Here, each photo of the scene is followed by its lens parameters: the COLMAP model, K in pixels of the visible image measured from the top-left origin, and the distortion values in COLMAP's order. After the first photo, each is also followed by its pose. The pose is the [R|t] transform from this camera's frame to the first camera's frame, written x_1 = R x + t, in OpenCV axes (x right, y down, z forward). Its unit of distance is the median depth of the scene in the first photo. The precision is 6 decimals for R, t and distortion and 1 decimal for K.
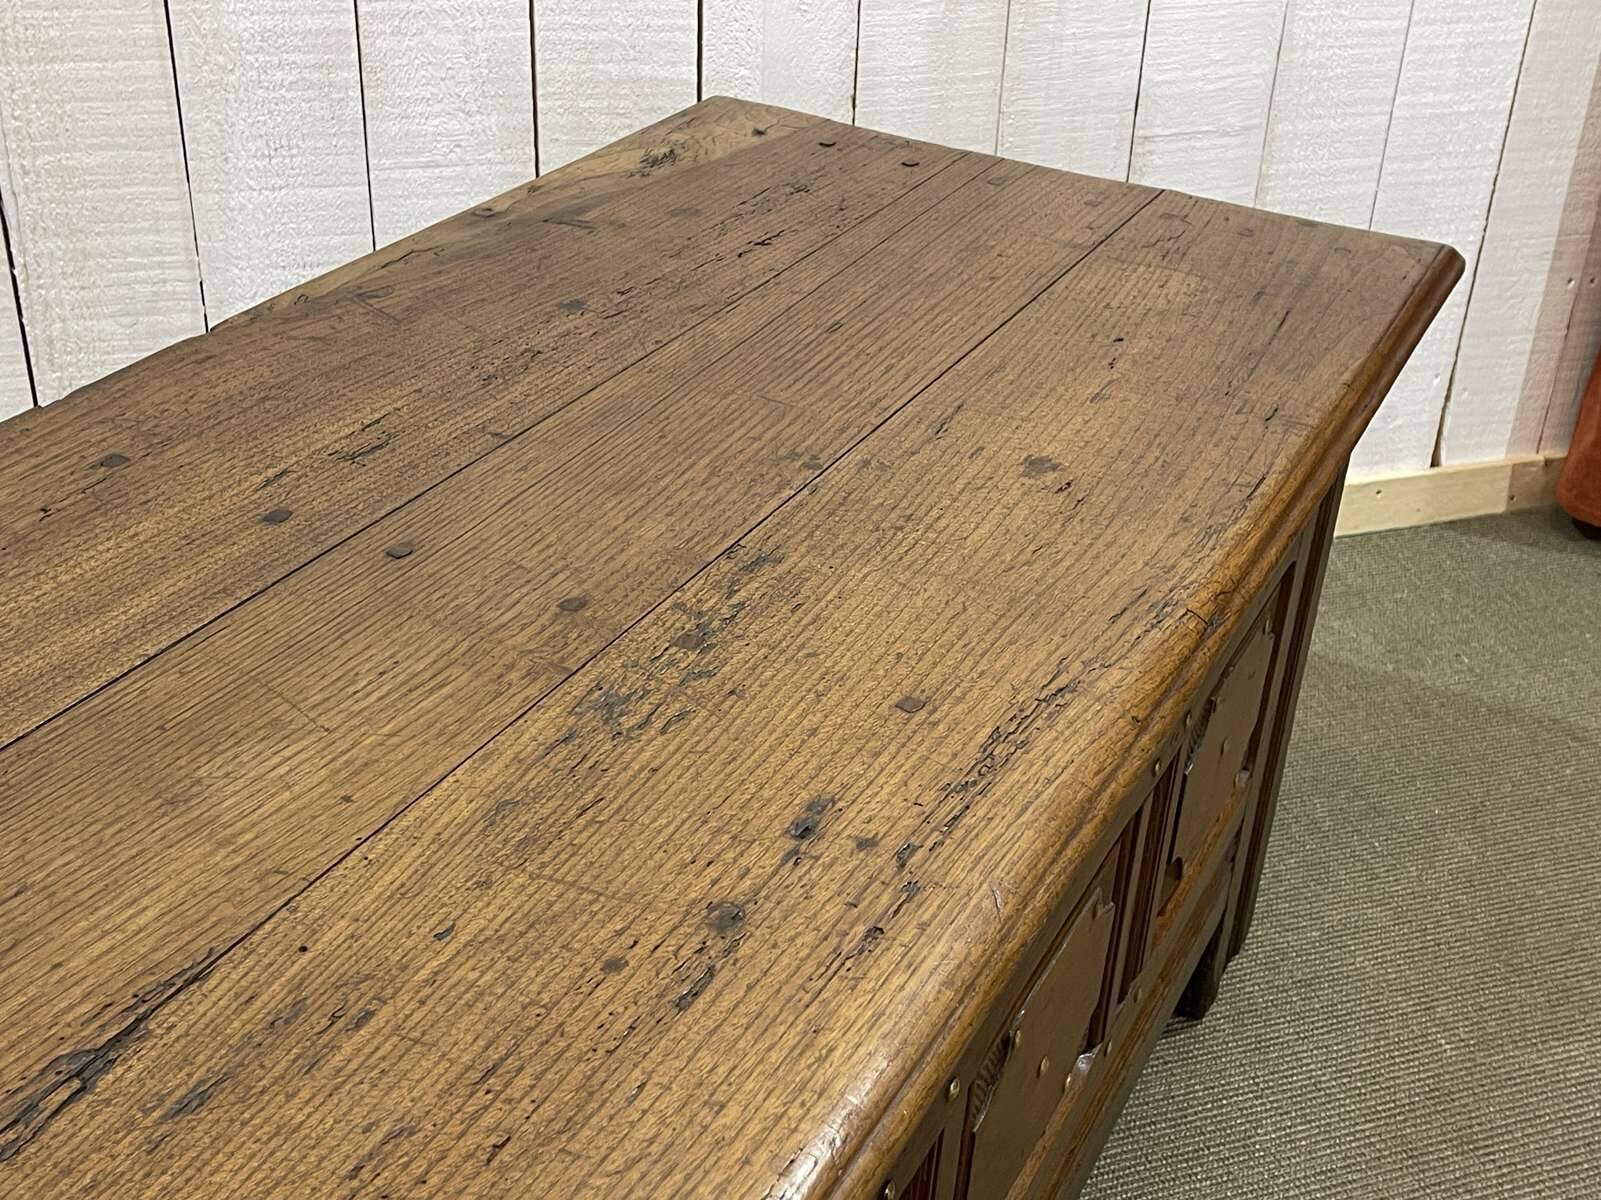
lens RADIAL K [[1957.4, 0, 860.6], [0, 1957.4, 599.2], [0, 0, 1]] dist [0.108561, -0.290214]
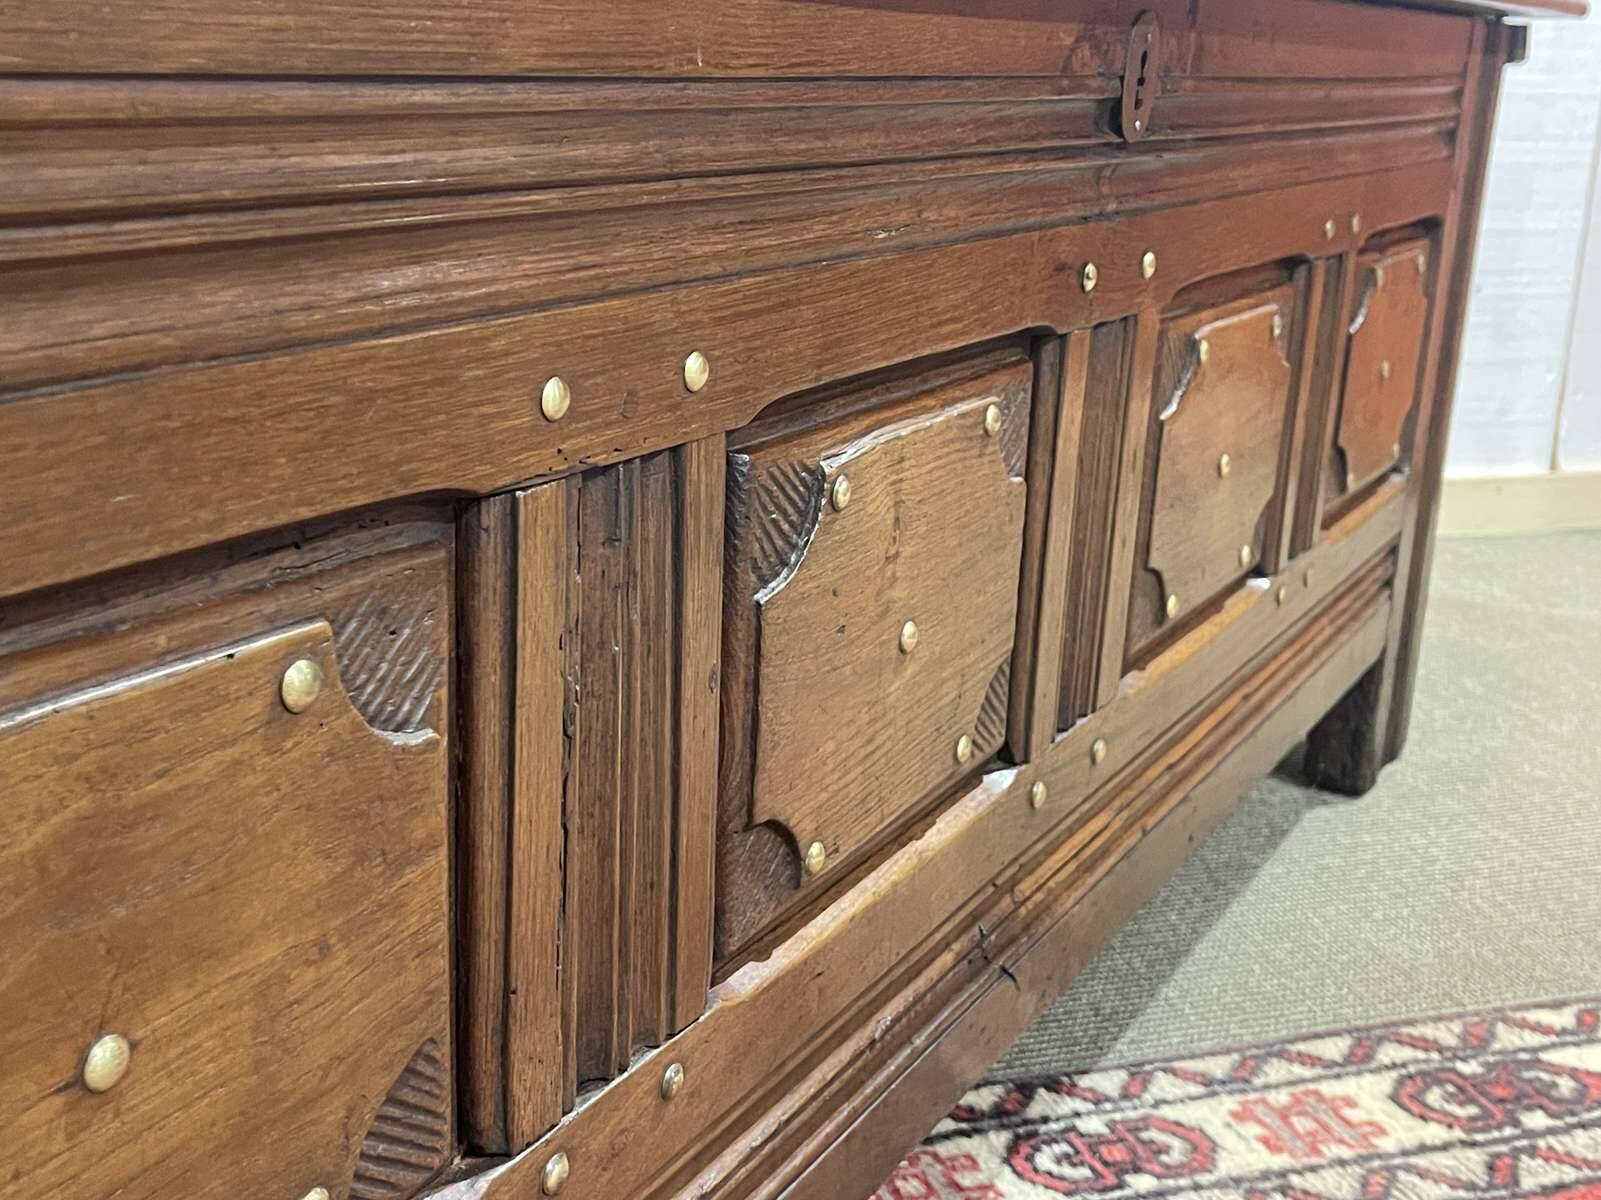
lens RADIAL K [[1957.4, 0, 860.6], [0, 1957.4, 599.2], [0, 0, 1]] dist [0.108561, -0.290214]
pose [[0.999459, -0.000242, -0.032897, -0.055931], [-0.007756, 0.970047, -0.242793, 0.594348], [0.031970, 0.242917, 0.969520, 0.119261]]
